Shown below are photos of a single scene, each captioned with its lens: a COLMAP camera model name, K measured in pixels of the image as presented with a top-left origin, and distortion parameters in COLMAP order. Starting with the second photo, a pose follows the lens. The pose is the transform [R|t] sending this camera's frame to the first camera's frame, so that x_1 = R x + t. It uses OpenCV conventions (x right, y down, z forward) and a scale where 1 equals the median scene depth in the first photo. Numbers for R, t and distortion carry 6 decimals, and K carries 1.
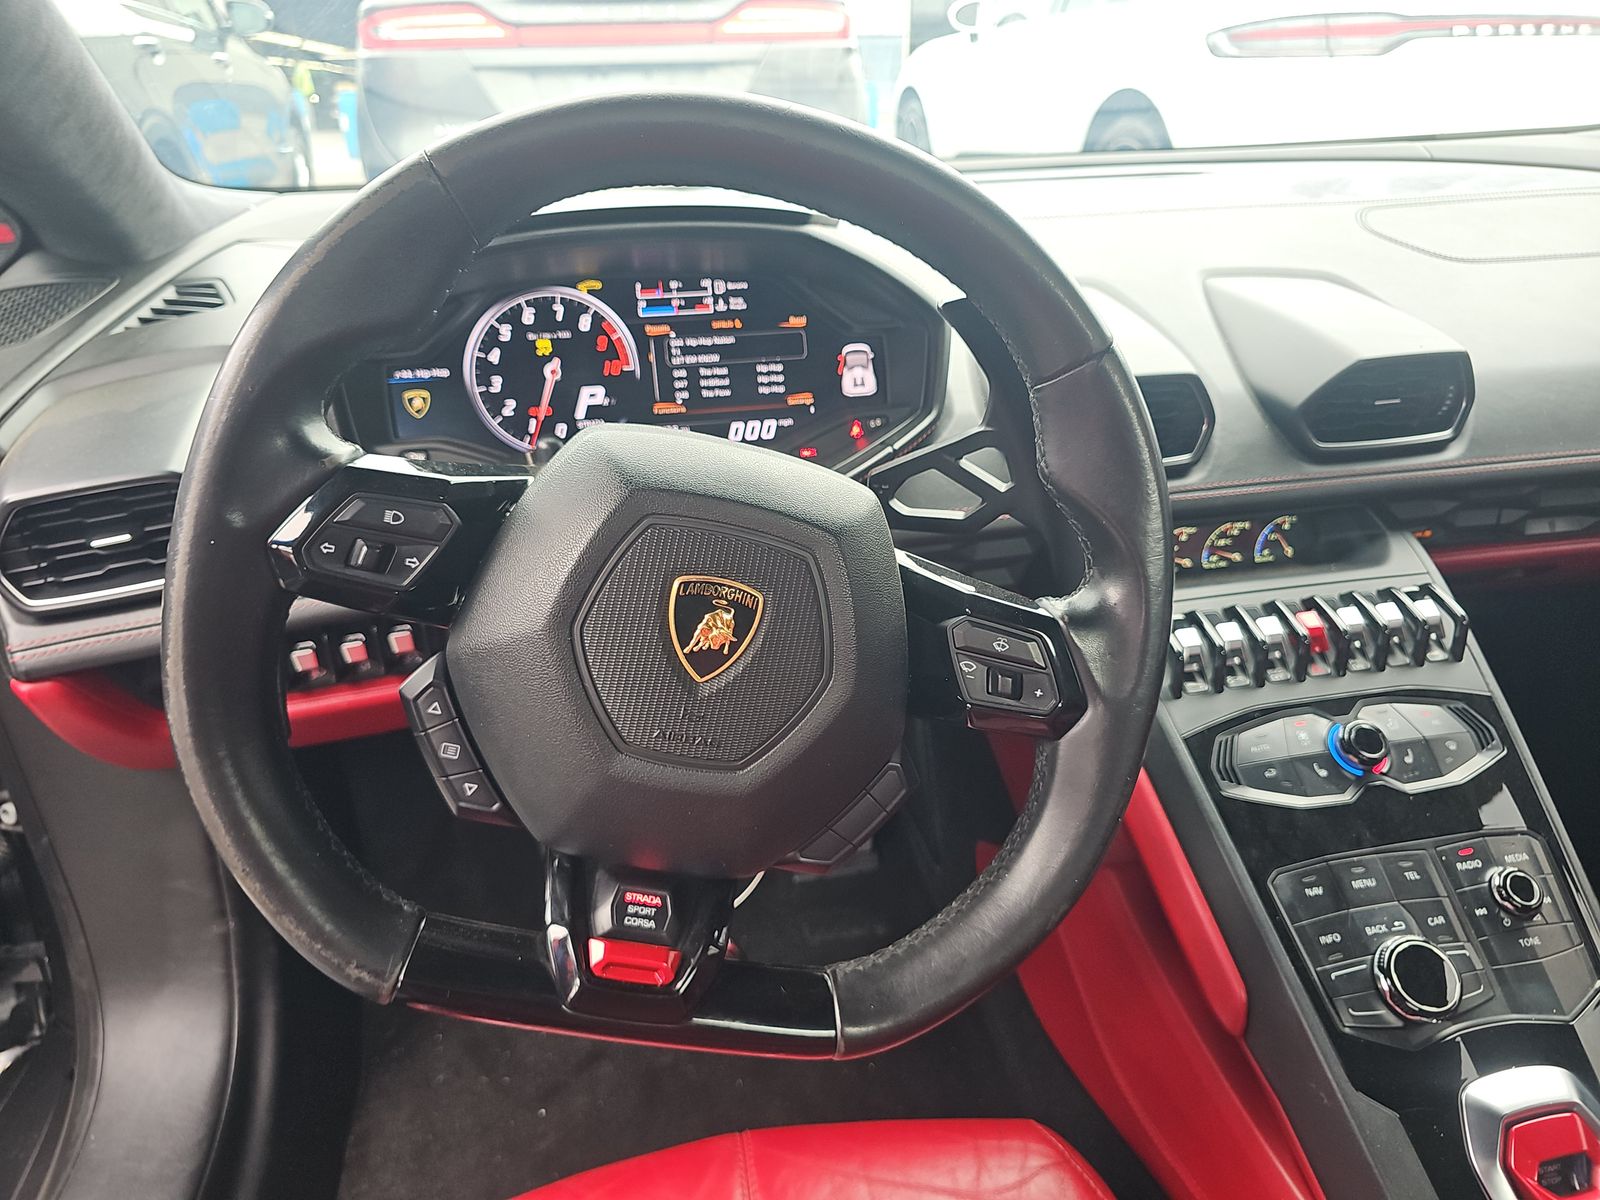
lens RADIAL K [[1065.4, 0, 812.1], [0, 1065.4, 593.5], [0, 0, 1]] dist [0.025810, -0.003186]
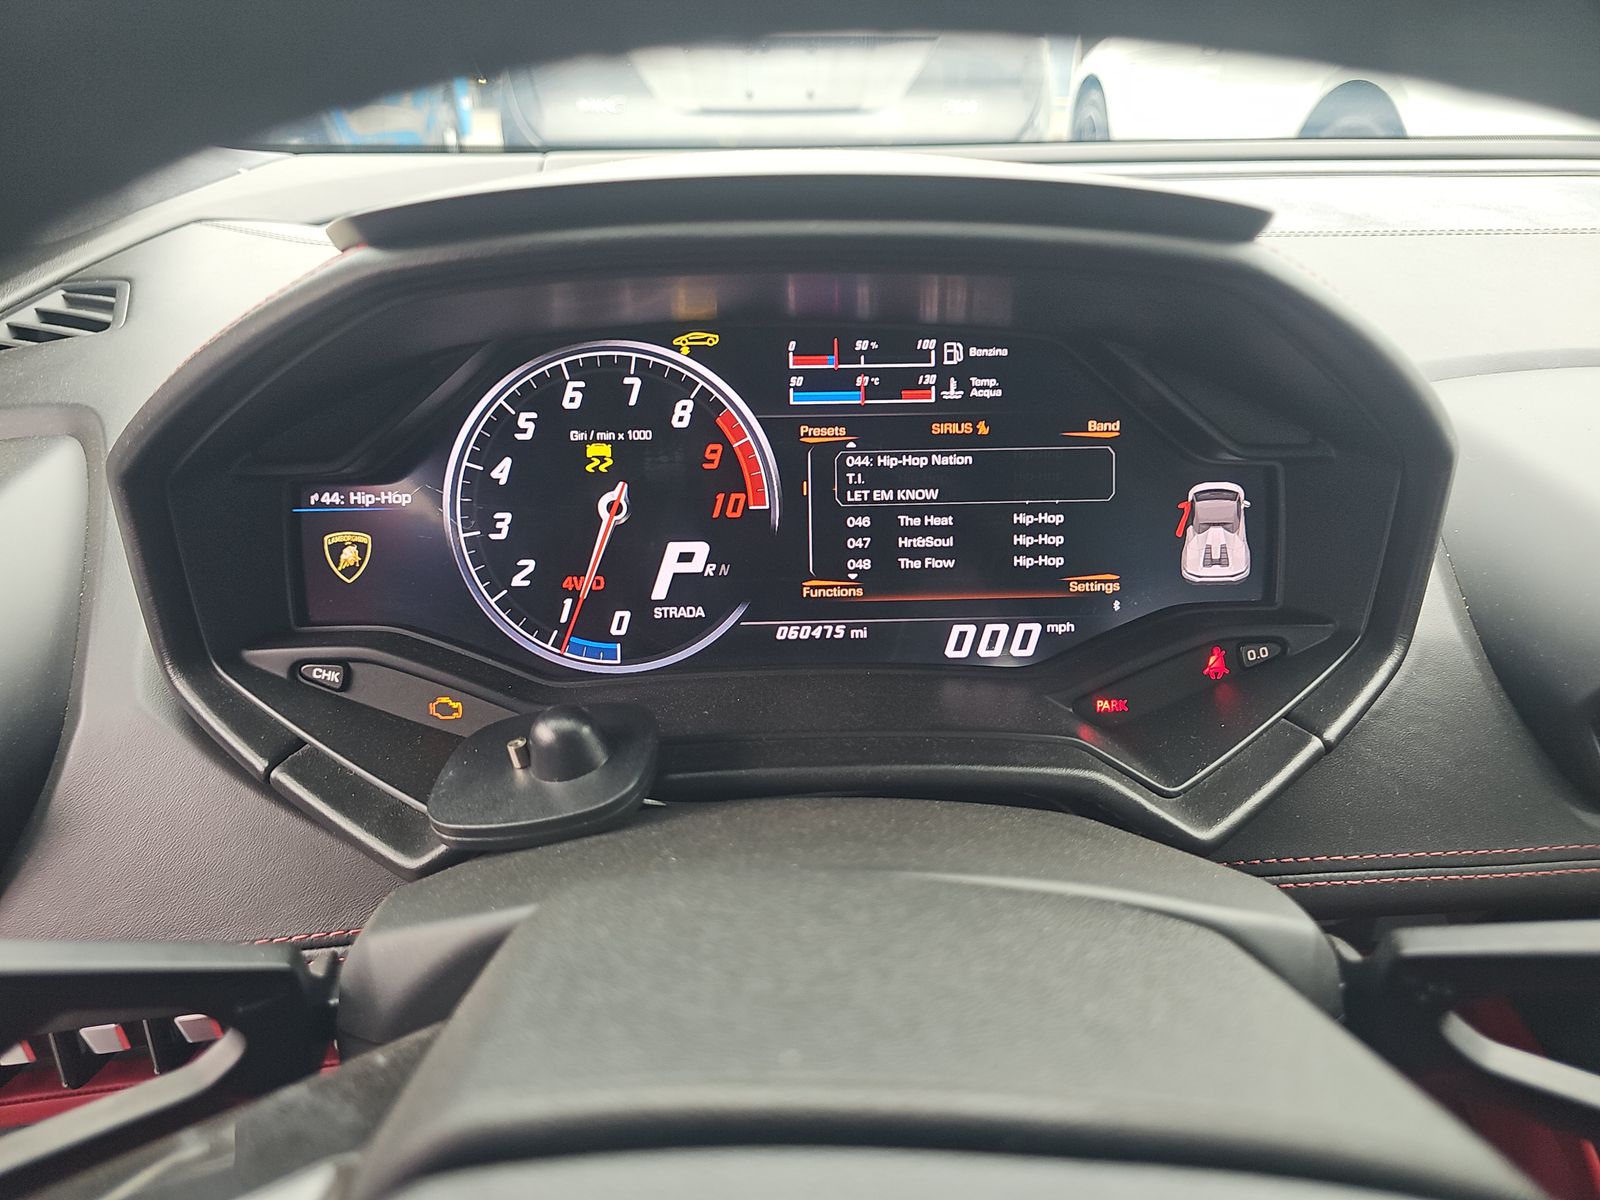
lens RADIAL K [[1065.4, 0, 792.3], [0, 1065.4, 607.5], [0, 0, 1]] dist [0.025810, -0.003186]
pose [[0.989916, 0.081164, -0.116099, -0.093784], [-0.078196, 0.996489, 0.029900, -0.179023], [0.118118, -0.020520, 0.992788, 0.498075]]
